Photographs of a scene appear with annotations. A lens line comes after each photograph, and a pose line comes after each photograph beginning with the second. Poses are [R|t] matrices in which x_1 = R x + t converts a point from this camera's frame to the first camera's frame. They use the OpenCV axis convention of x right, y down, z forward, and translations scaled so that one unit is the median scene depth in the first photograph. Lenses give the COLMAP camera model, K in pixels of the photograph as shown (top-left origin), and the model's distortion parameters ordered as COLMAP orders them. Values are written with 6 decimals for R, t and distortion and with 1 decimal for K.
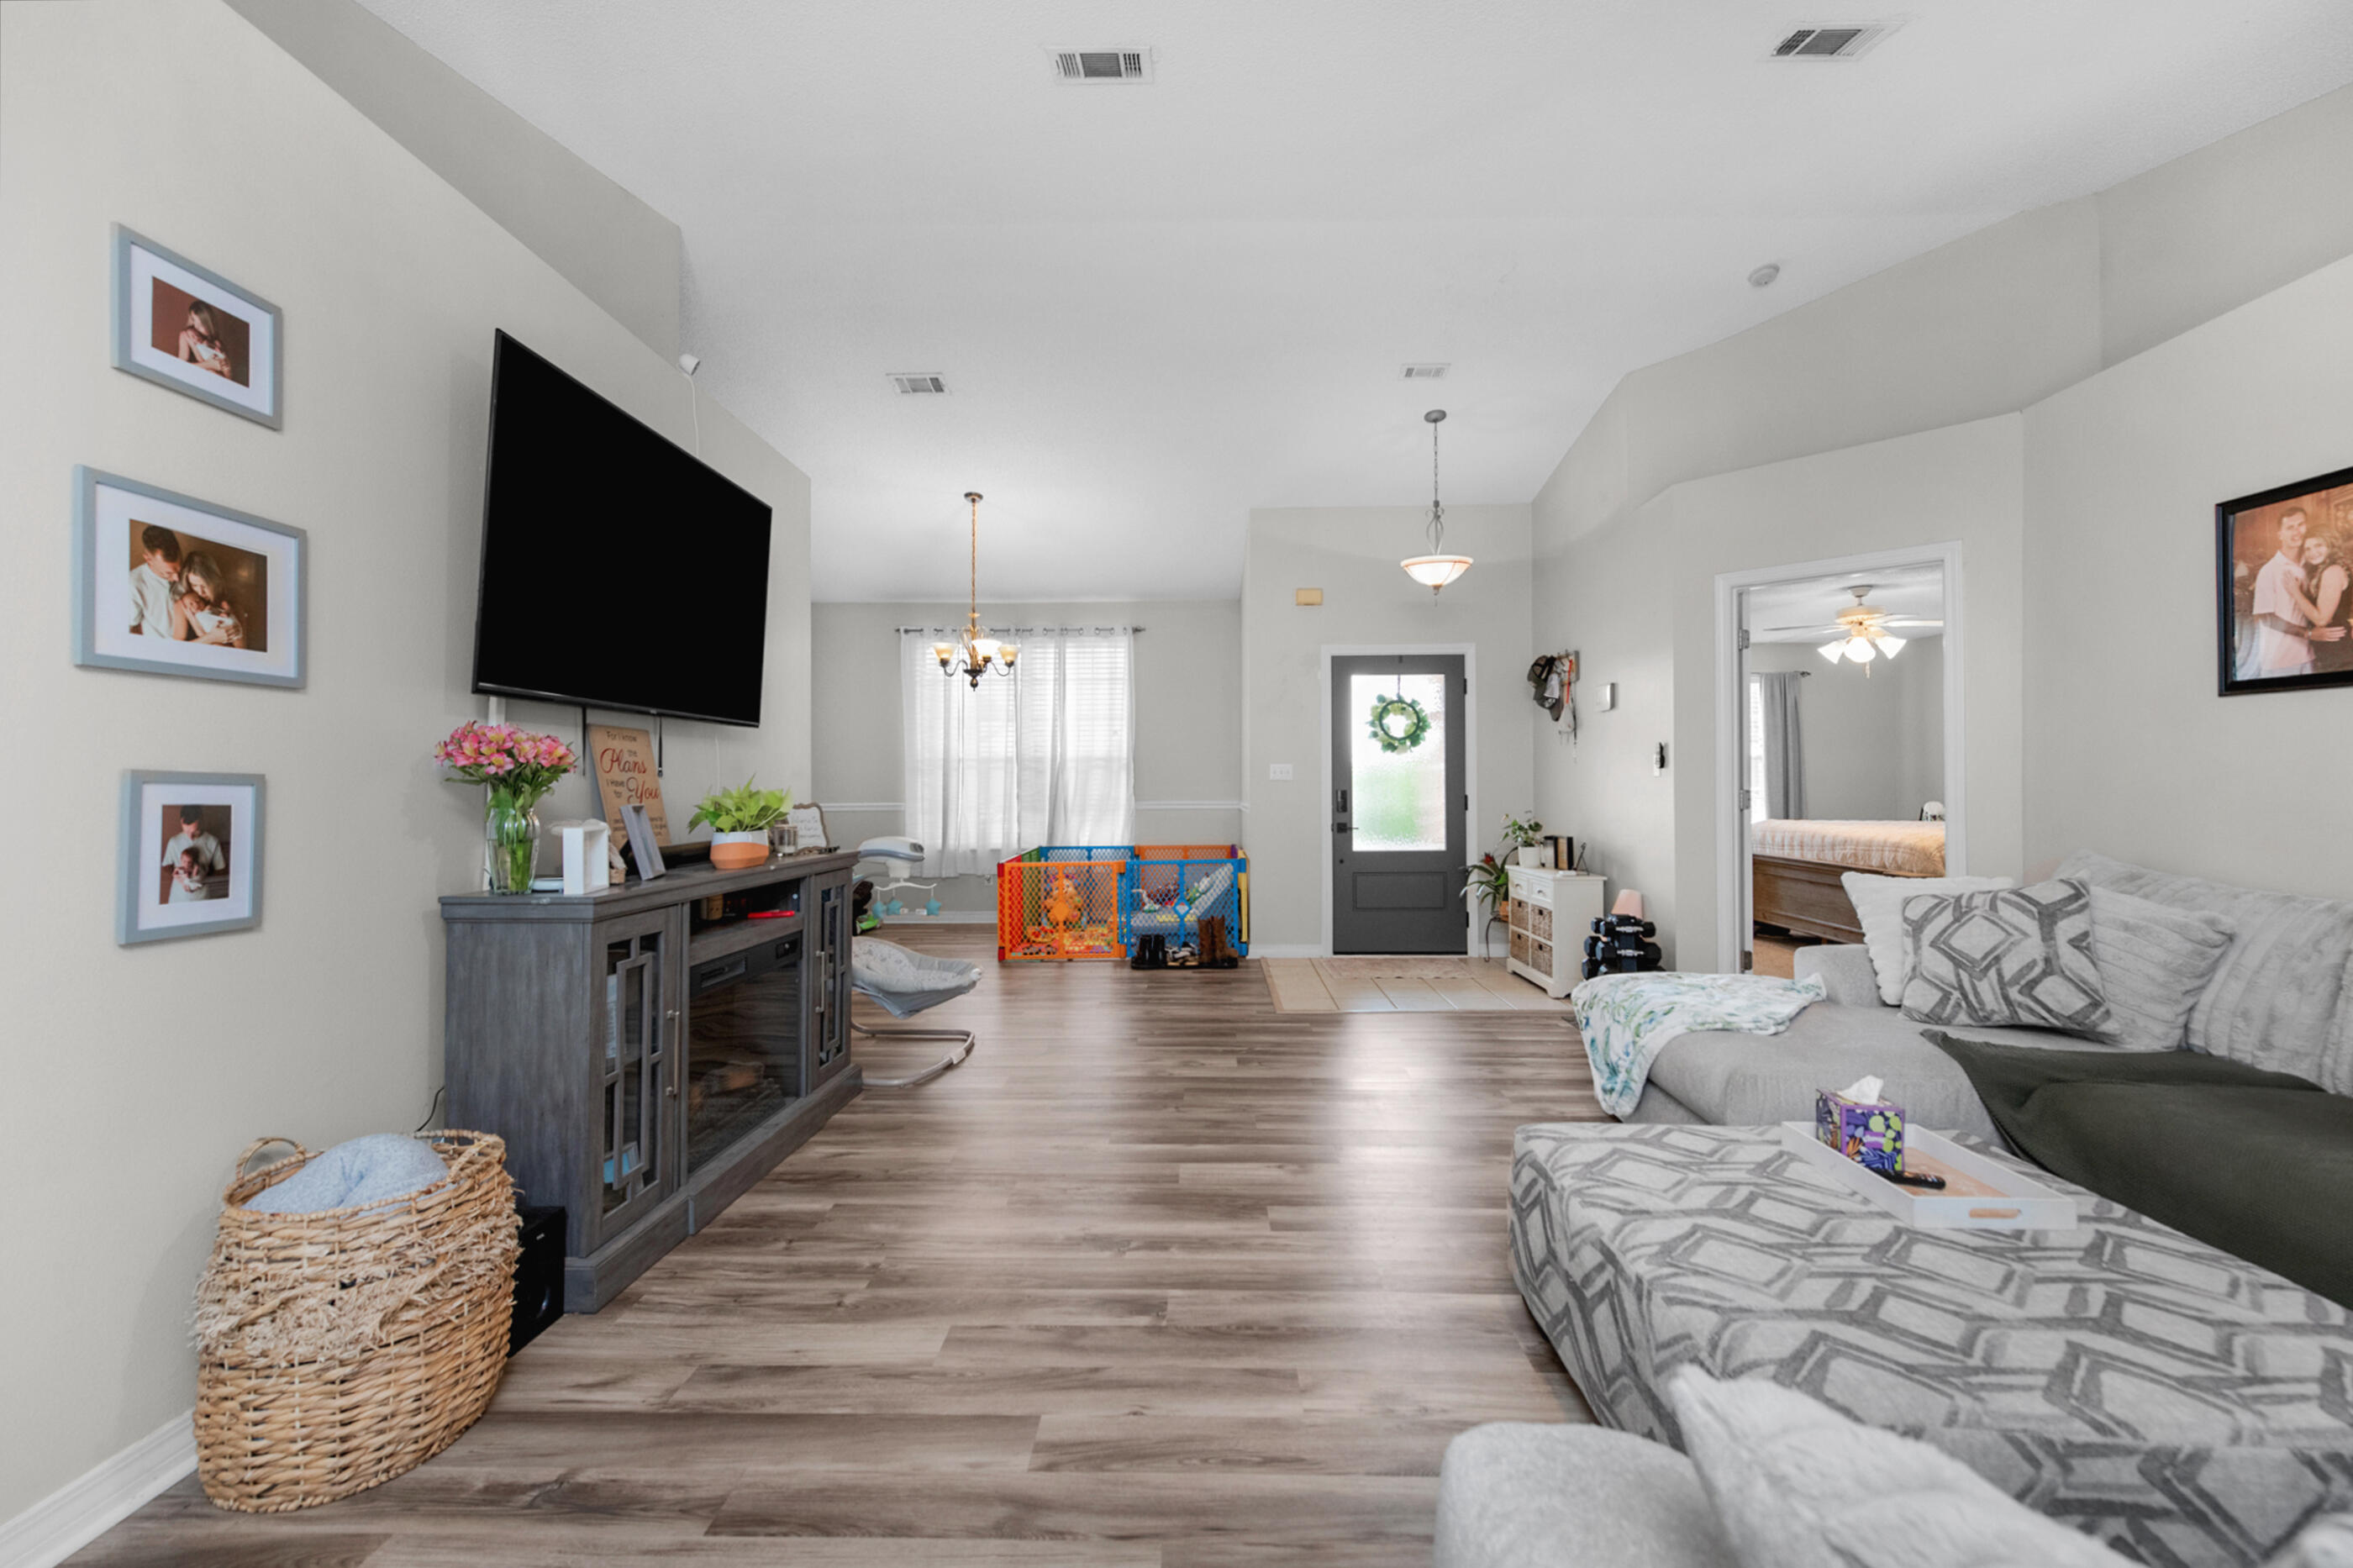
lens RADIAL K [[954.8, 0, 1186.8], [0, 954.8, 773.4], [0, 0, 1]] dist [0.016976, -0.002732]
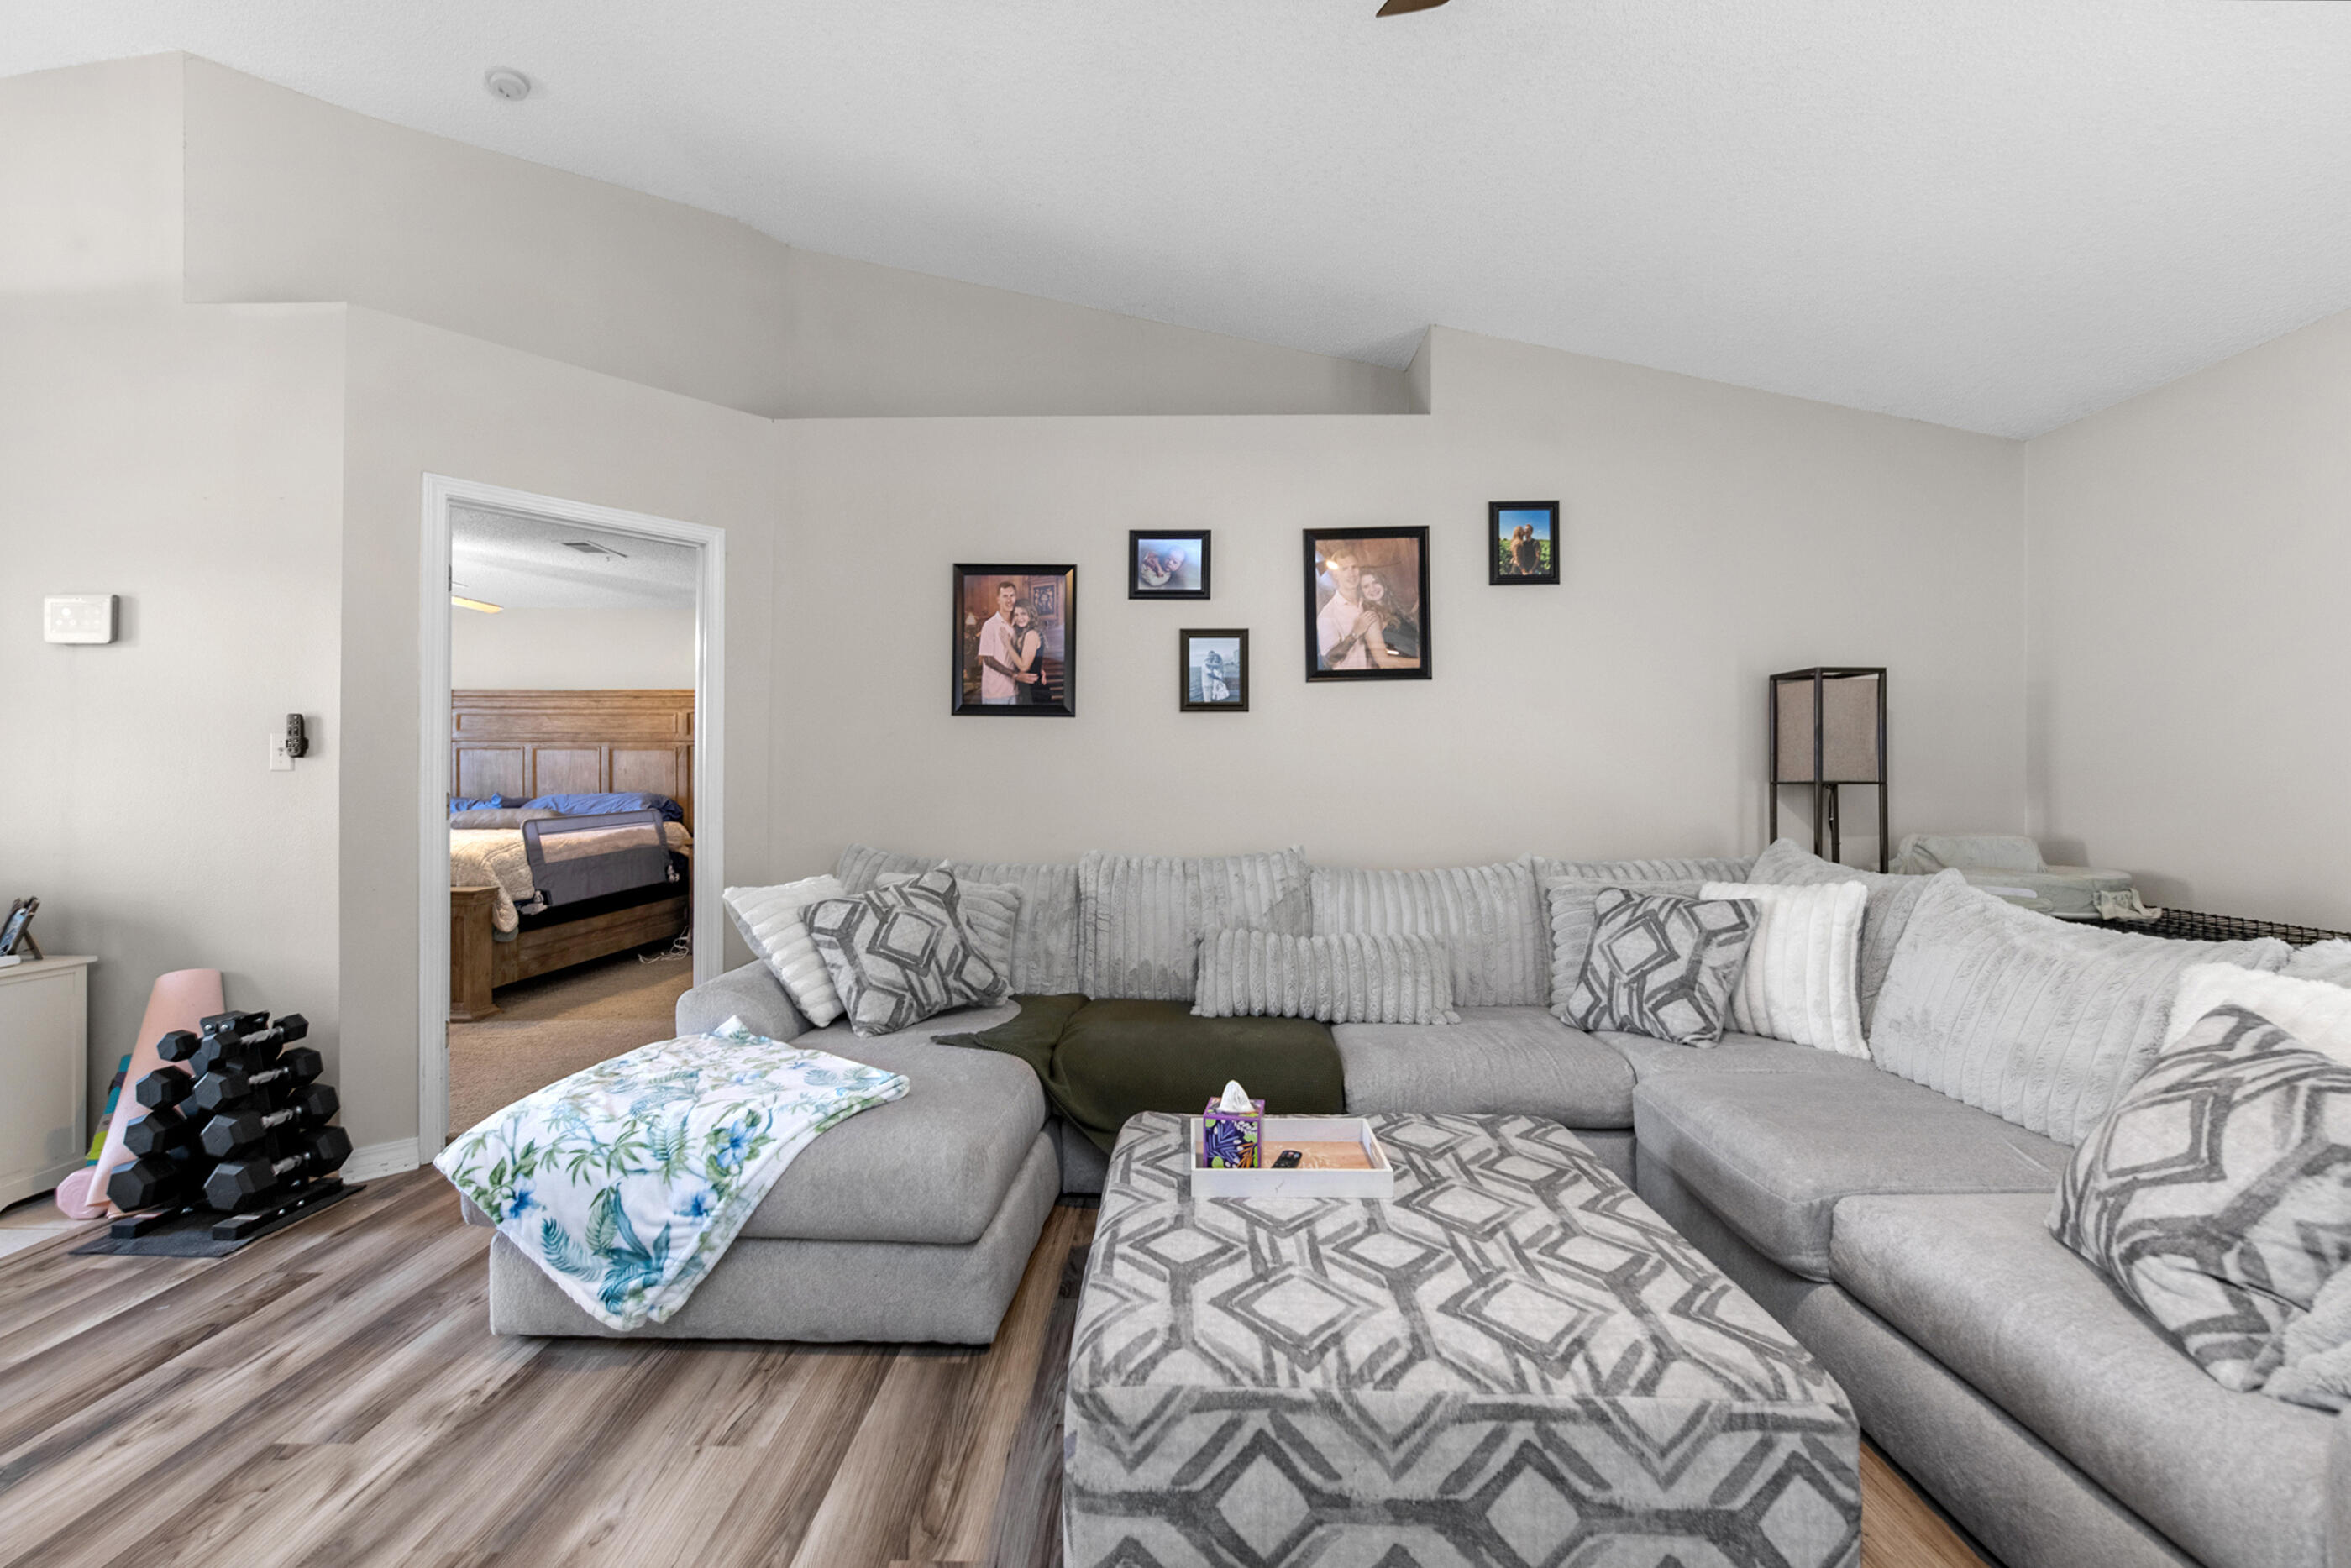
lens RADIAL K [[954.0, 0, 1153.8], [0, 954.0, 774.9], [0, 0, 1]] dist [0.016976, -0.002732]
pose [[-0.002422, 0.000223, 0.999997, -0.212076], [-0.015777, 0.999876, -0.000261, -0.004673], [-0.999873, -0.015777, -0.002418, 0.804780]]
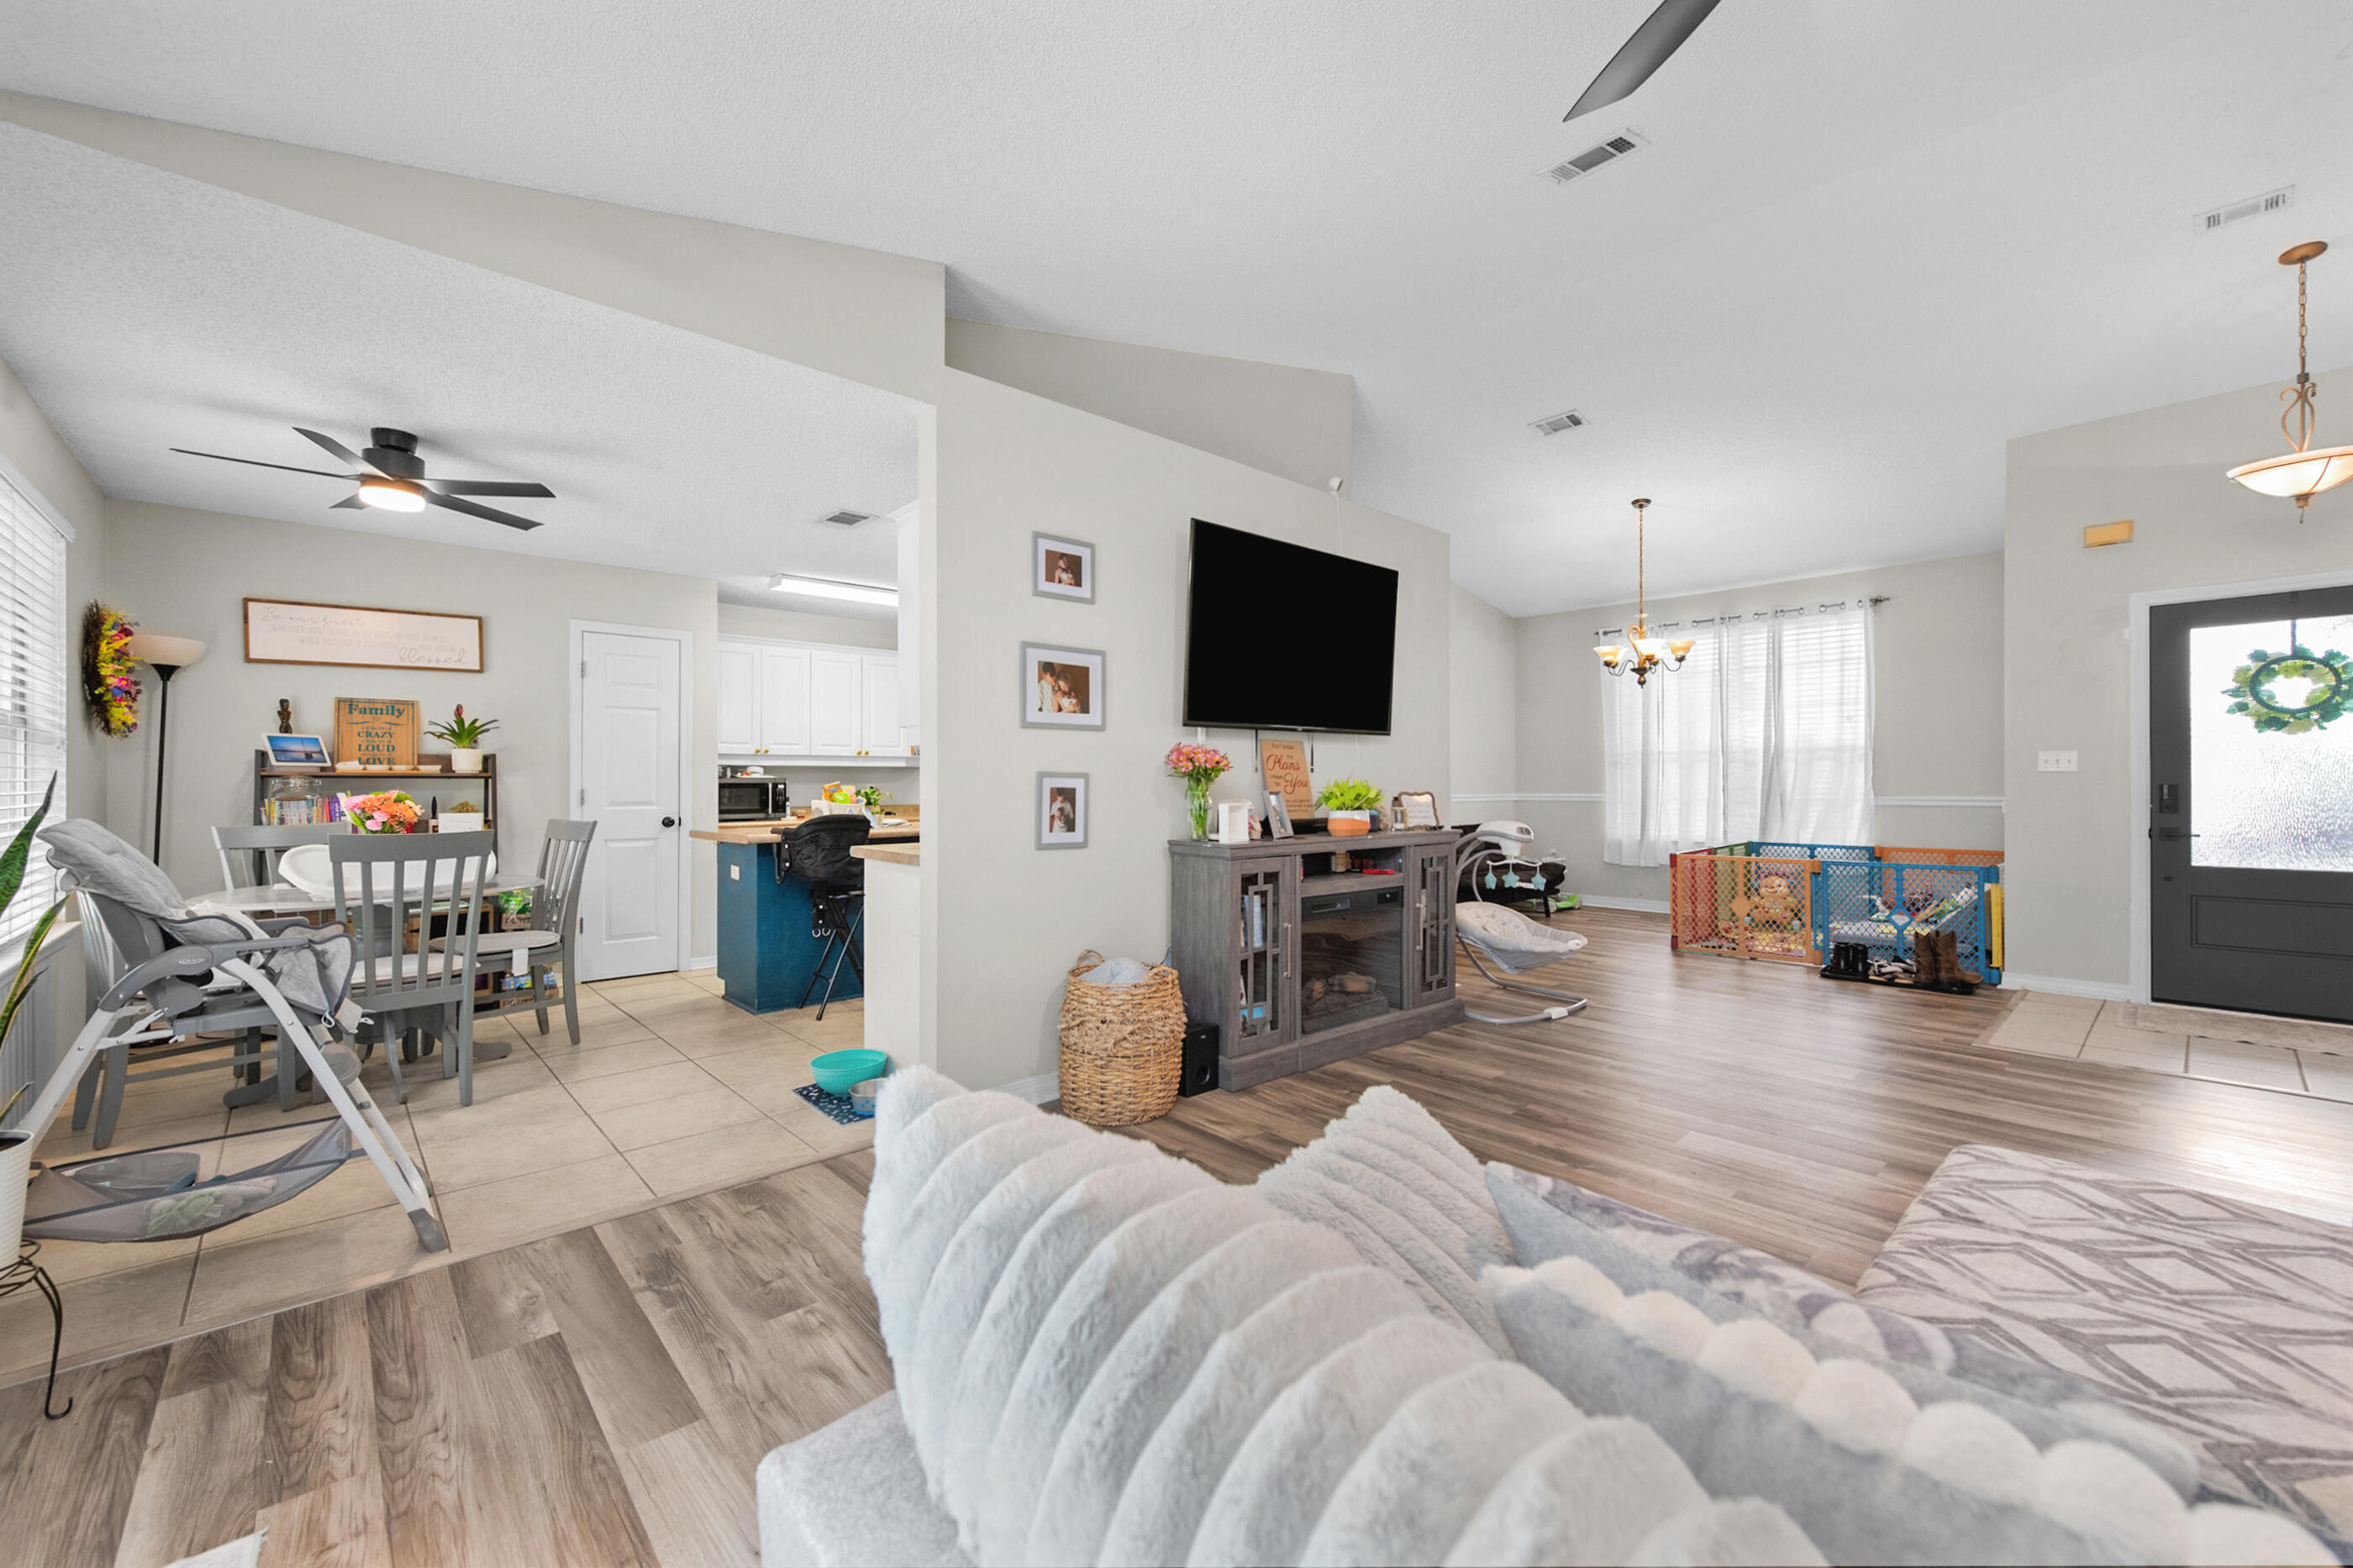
lens RADIAL K [[954.8, 0, 1224.9], [0, 954.8, 757.8], [0, 0, 1]] dist [0.016976, -0.002732]
pose [[0.709110, -0.016635, -0.704901, 0.410196], [0.010244, 0.999859, -0.013291, -0.001138], [0.705023, 0.002204, 0.709181, -0.140333]]
